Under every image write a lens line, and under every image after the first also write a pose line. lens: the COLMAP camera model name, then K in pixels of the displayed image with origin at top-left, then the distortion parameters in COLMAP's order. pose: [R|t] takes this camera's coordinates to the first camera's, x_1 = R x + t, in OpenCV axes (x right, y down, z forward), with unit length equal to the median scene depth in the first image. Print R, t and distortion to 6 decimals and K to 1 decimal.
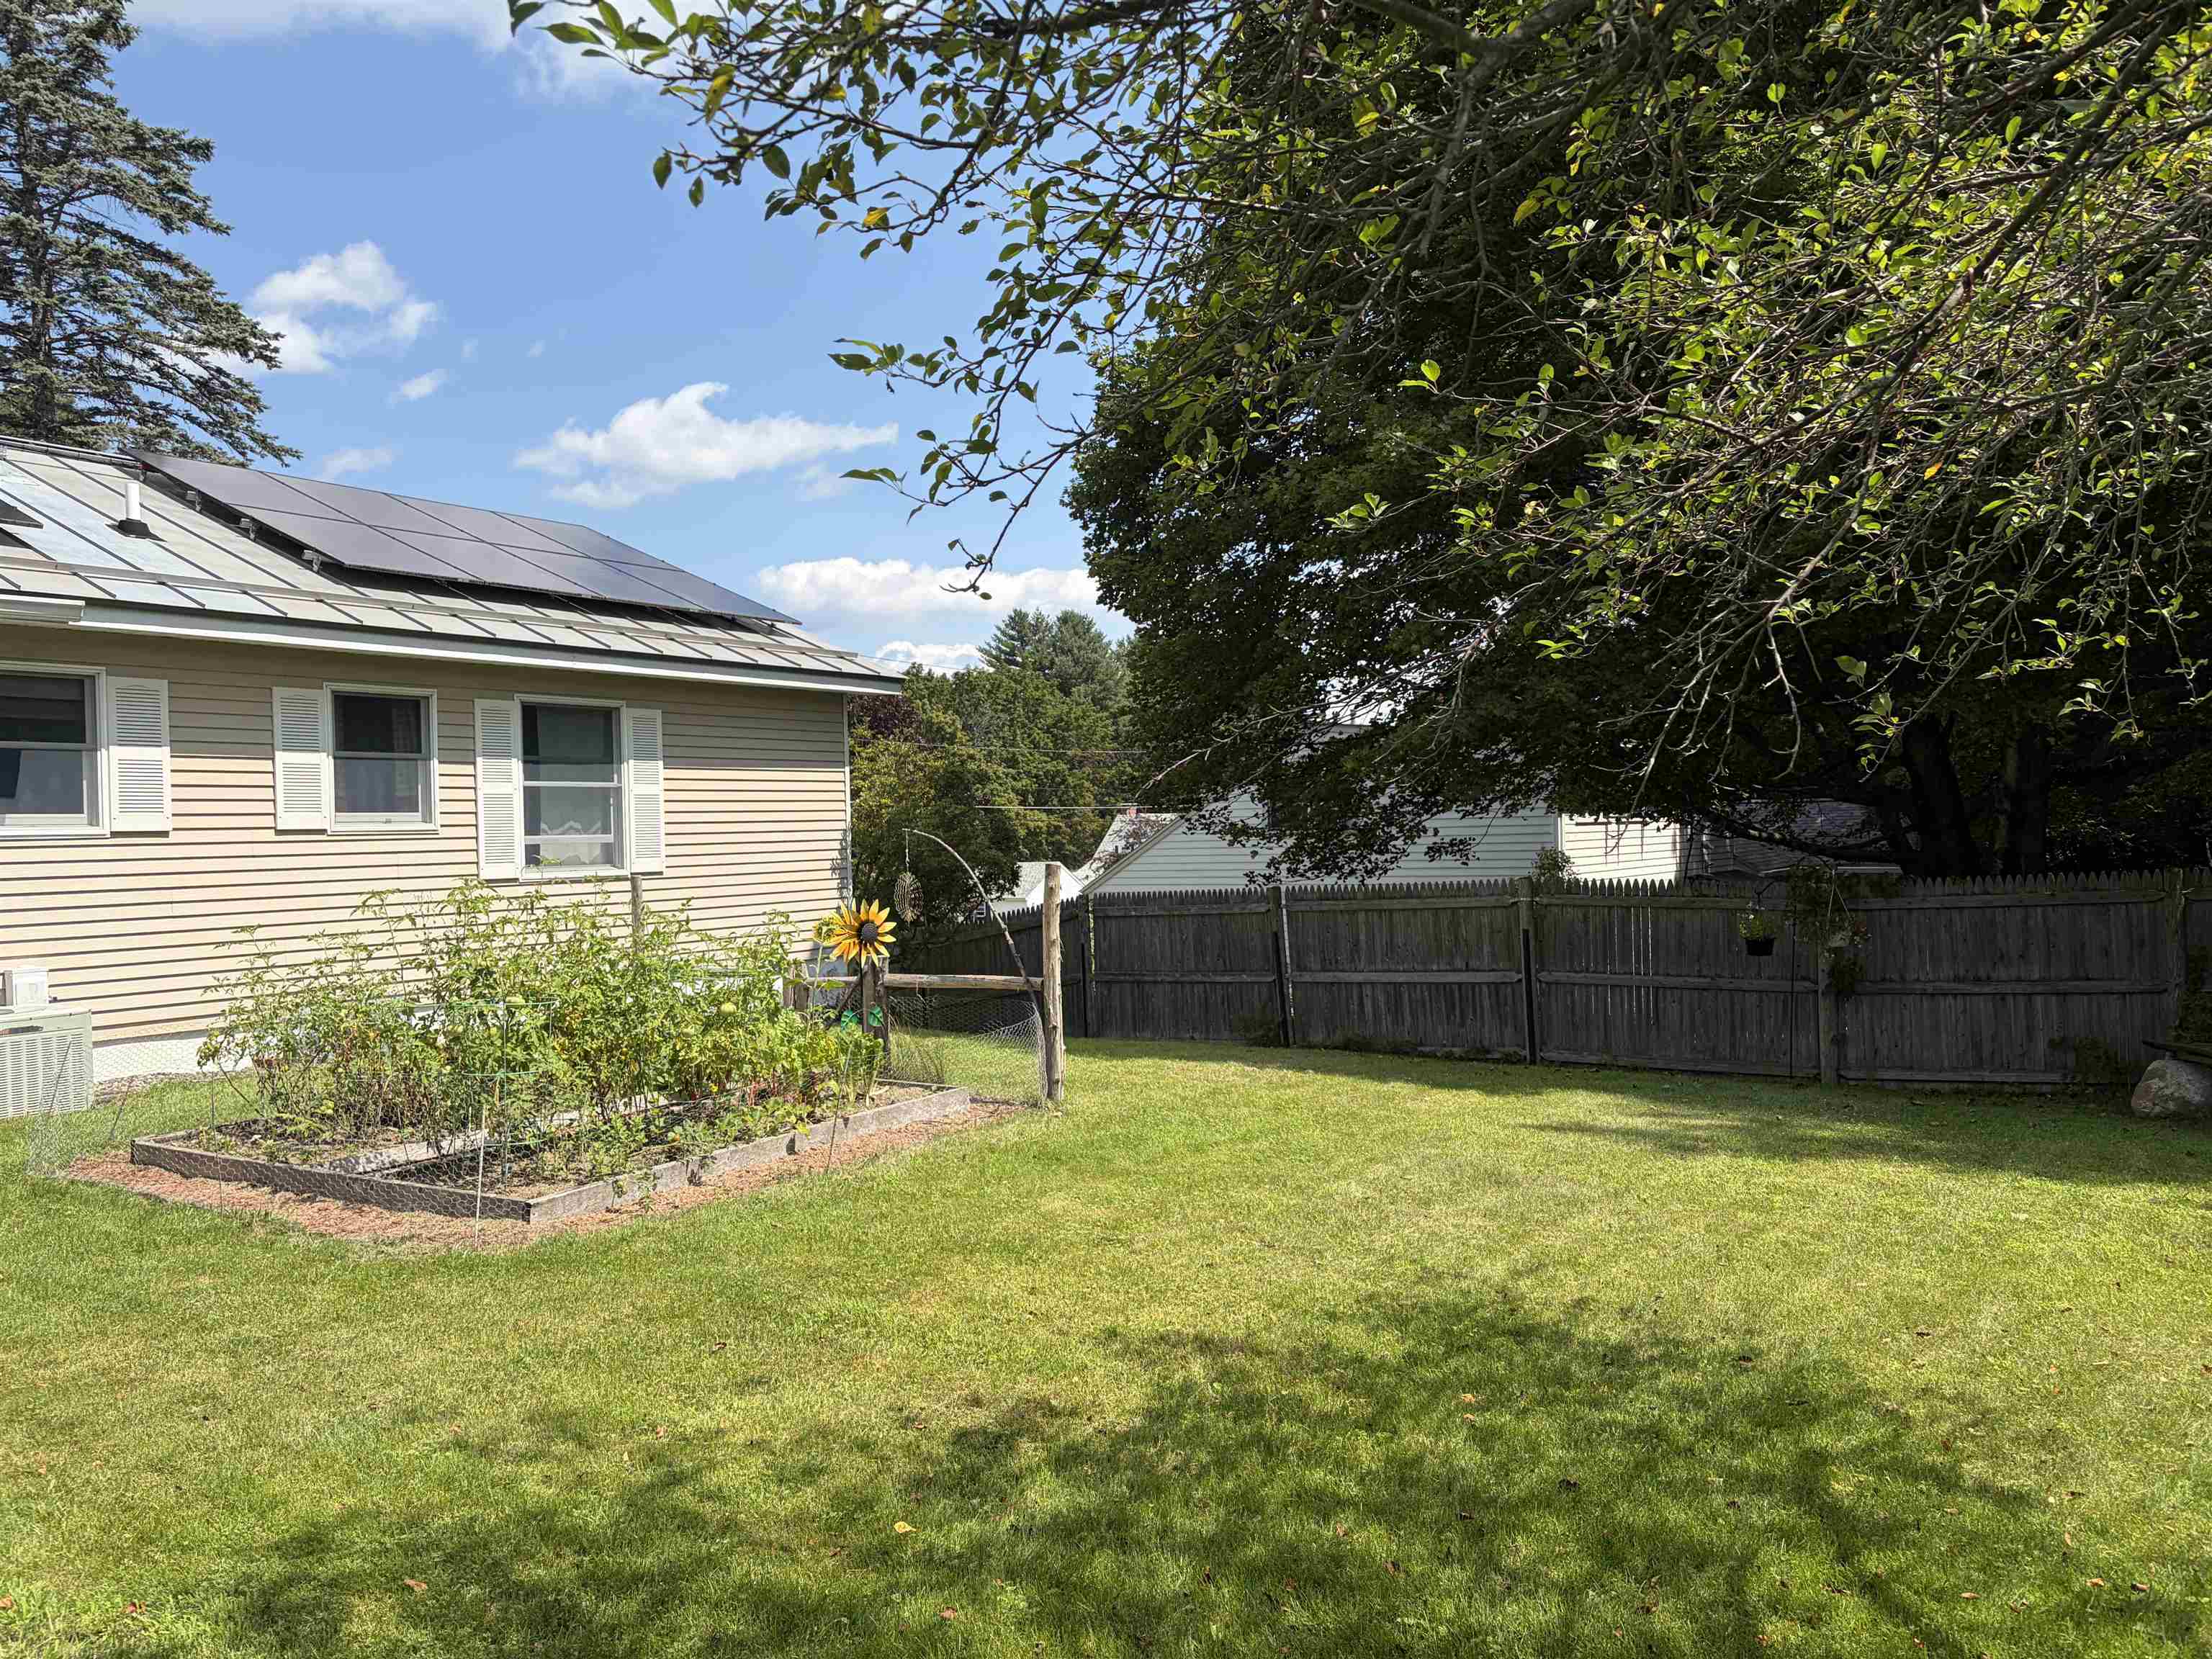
lens RADIAL K [[1648.8, 0, 1110.9], [0, 1648.8, 826.5], [0, 0, 1]] dist [0.046287, -0.052642]
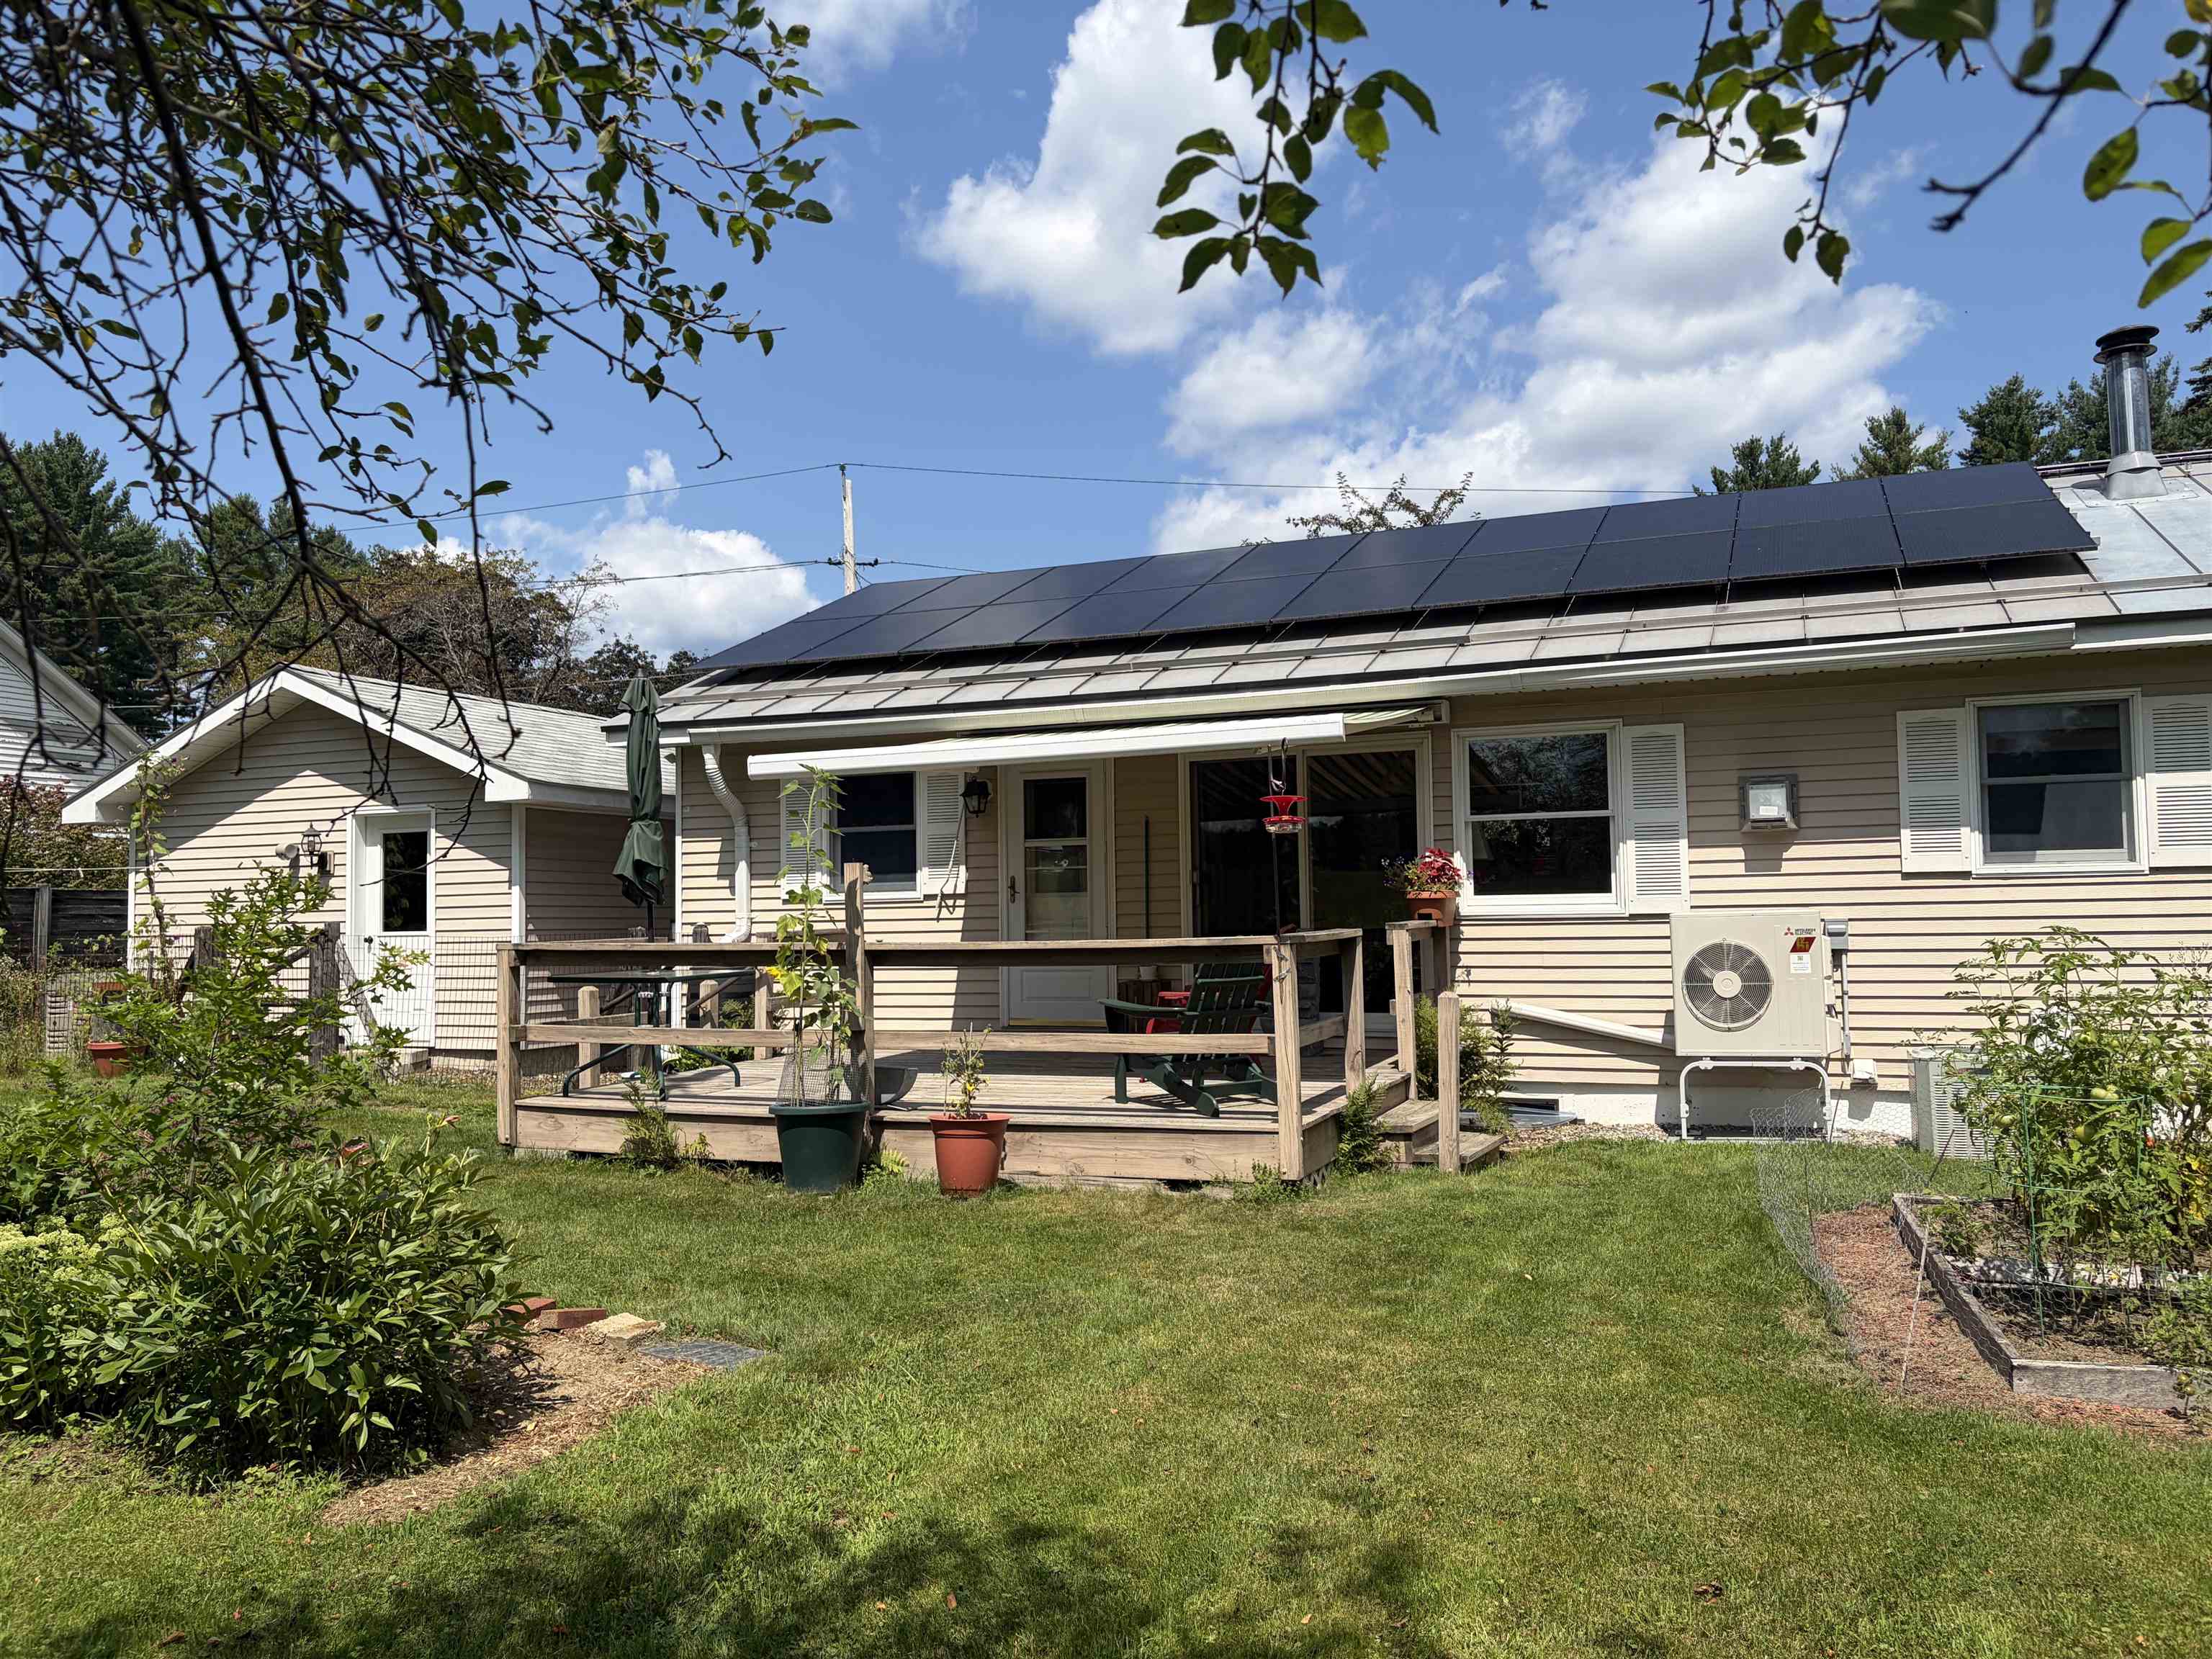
lens RADIAL K [[1648.8, 0, 1123.7], [0, 1648.8, 867.8], [0, 0, 1]] dist [0.046287, -0.052642]
pose [[0.168926, -0.003808, -0.985621, 0.204847], [0.014566, 0.999893, -0.001367, -0.003698], [0.985521, -0.014126, 0.168964, 0.291284]]
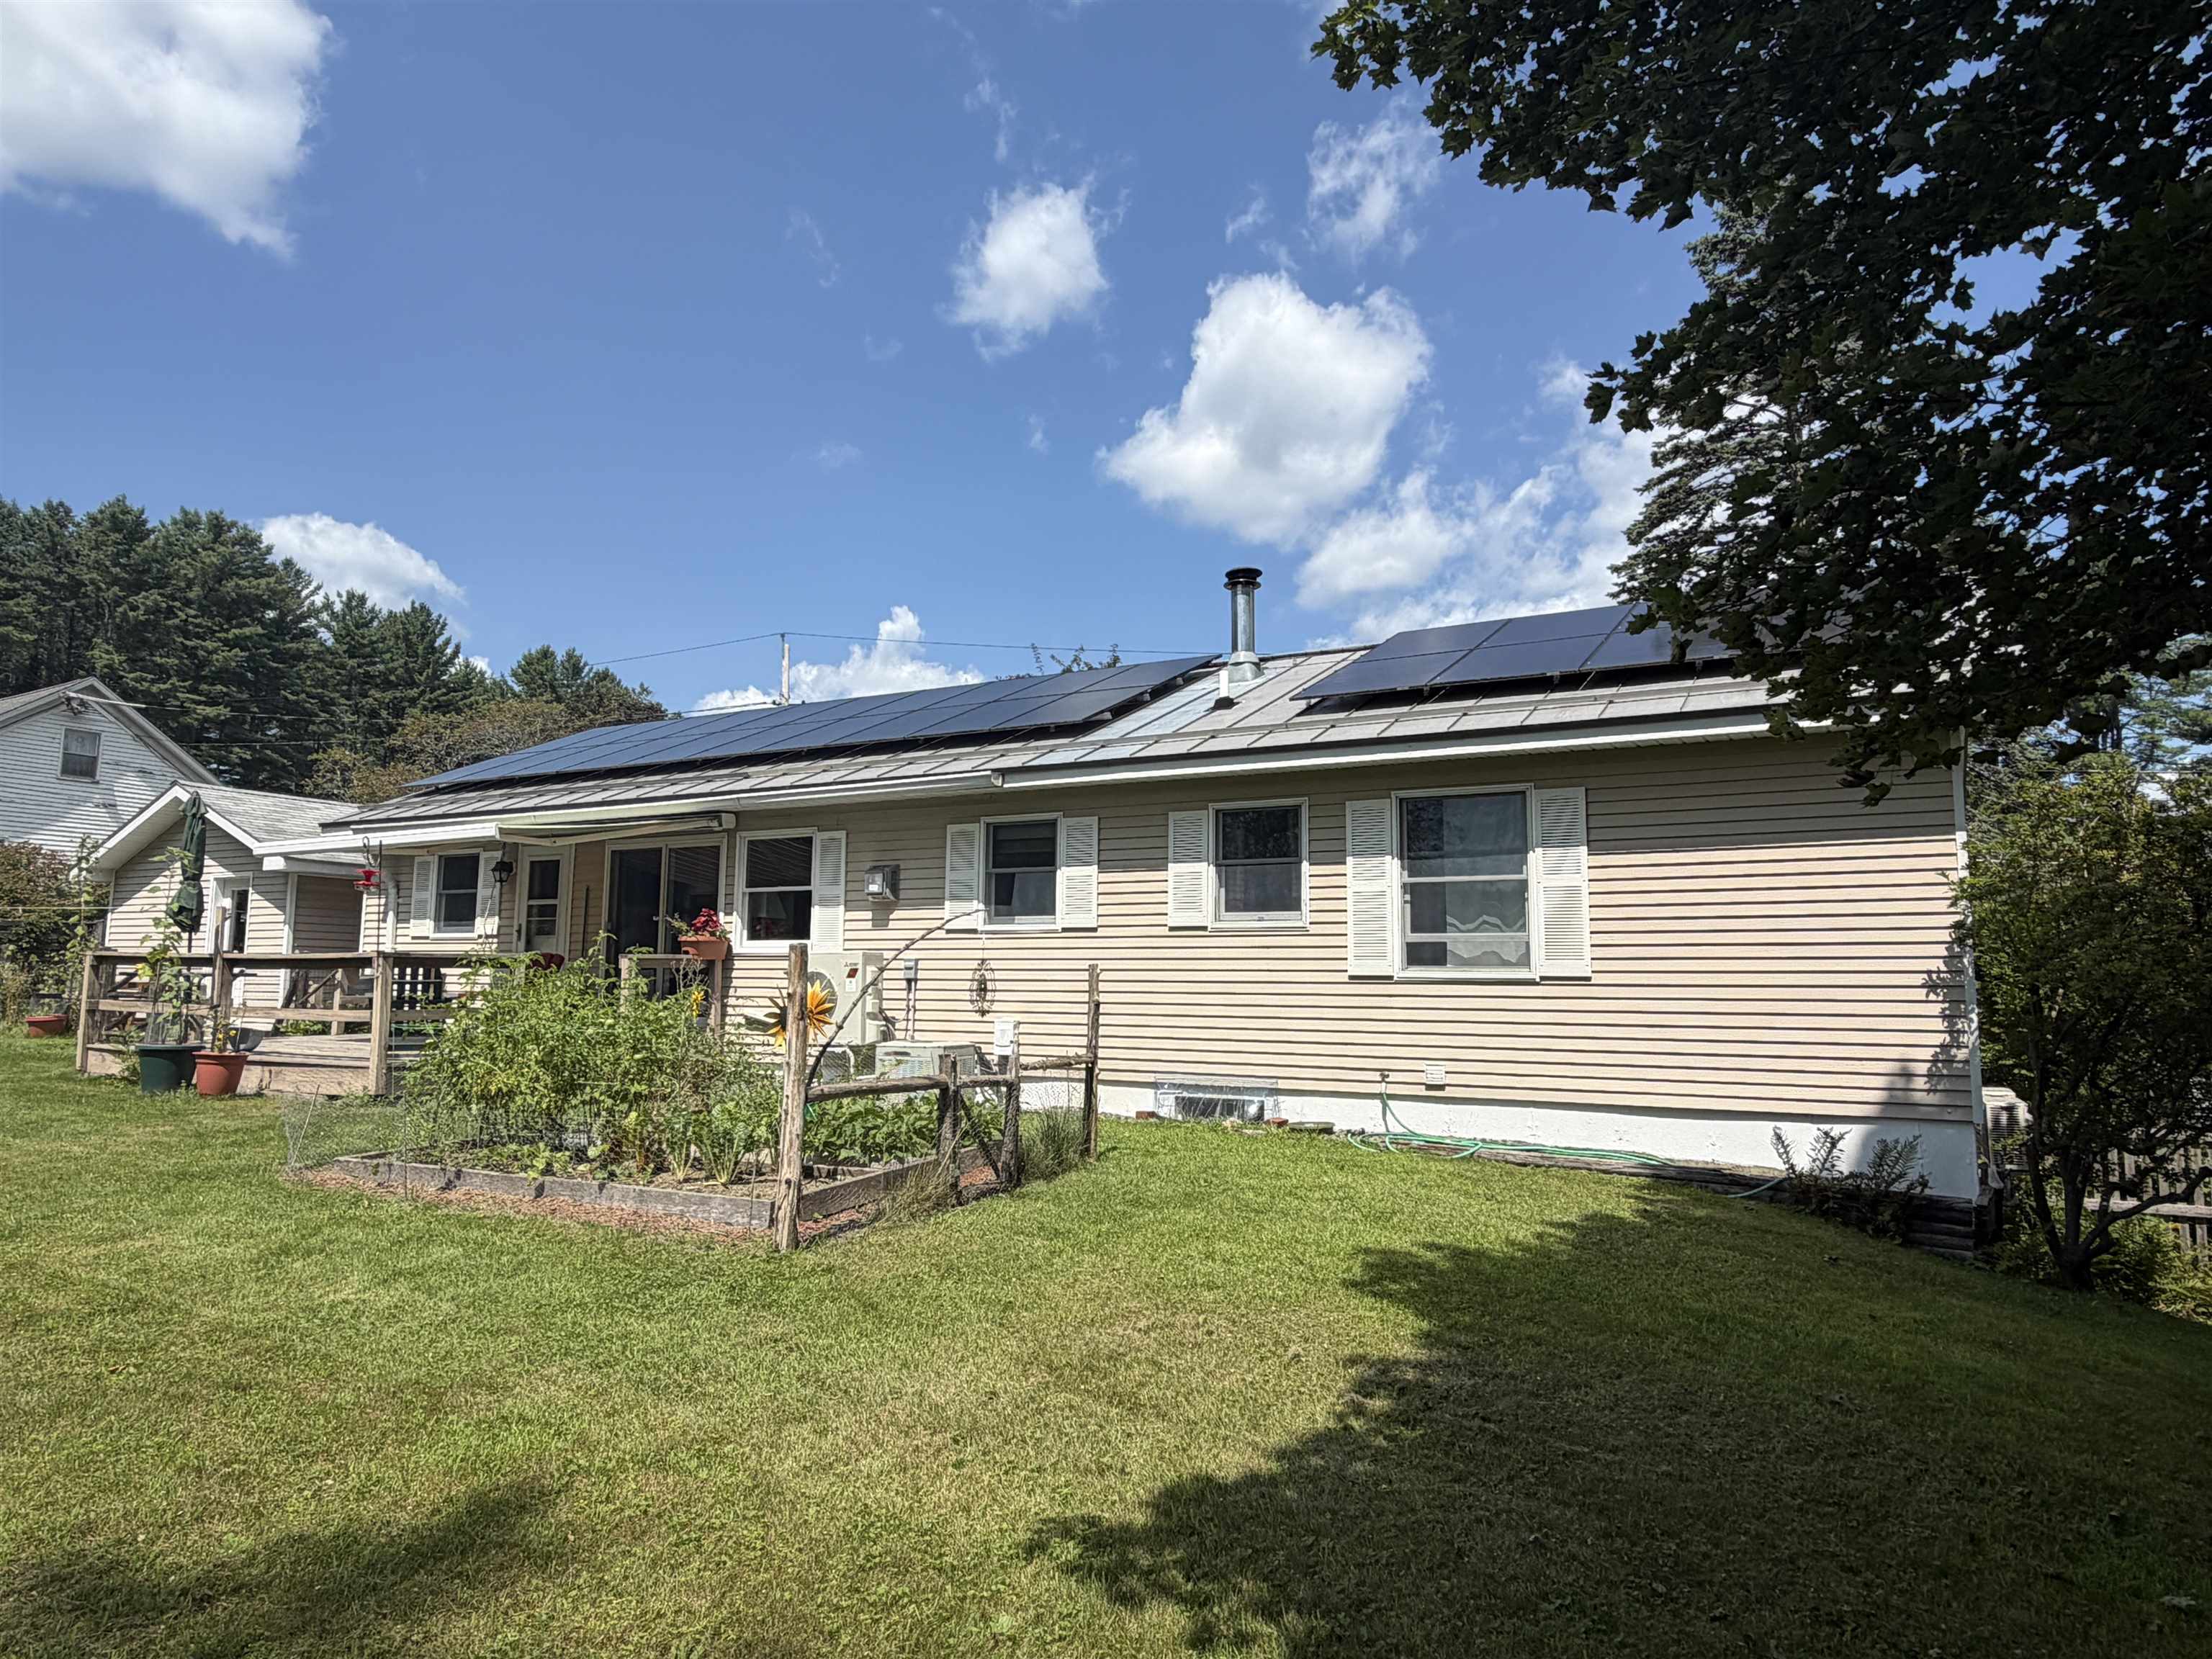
lens RADIAL K [[1360.6, 0, 1107.0], [0, 1360.6, 822.1], [0, 0, 1]] dist [-0.022771, -0.001472]
pose [[0.055342, -0.088589, -0.994530, 0.551314], [-0.007551, 0.995991, -0.089140, 0.016088], [0.998439, 0.012442, 0.054451, 0.963566]]
